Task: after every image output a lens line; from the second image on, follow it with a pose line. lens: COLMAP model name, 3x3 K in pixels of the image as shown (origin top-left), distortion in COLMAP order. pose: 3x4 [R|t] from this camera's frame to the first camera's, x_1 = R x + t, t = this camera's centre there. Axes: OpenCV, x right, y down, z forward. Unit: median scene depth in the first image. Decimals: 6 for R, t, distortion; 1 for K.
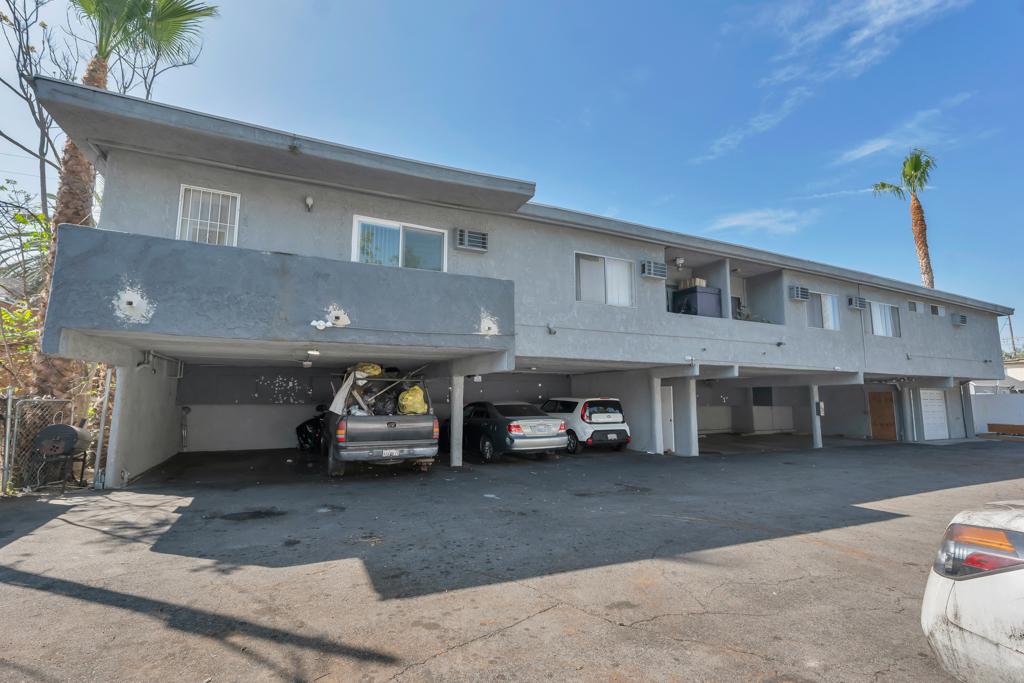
lens RADIAL K [[469.0, 0, 510.7], [0, 469.0, 337.4], [0, 0, 1]] dist [0.002521, -0.000695]
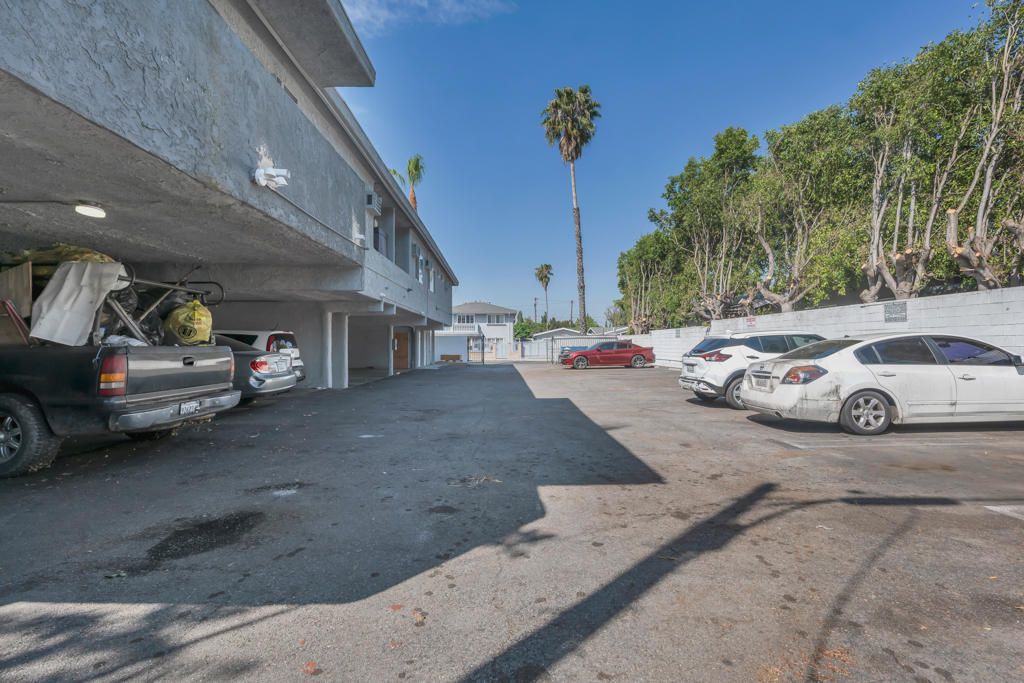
lens RADIAL K [[462.7, 0, 524.3], [0, 462.7, 345.4], [0, 0, 1]] dist [-0.002012, -0.000310]
pose [[0.409097, -0.006889, 0.912465, -1.206262], [-0.116662, 0.991370, 0.059790, 0.157094], [-0.905002, -0.130910, 0.404763, 0.736814]]
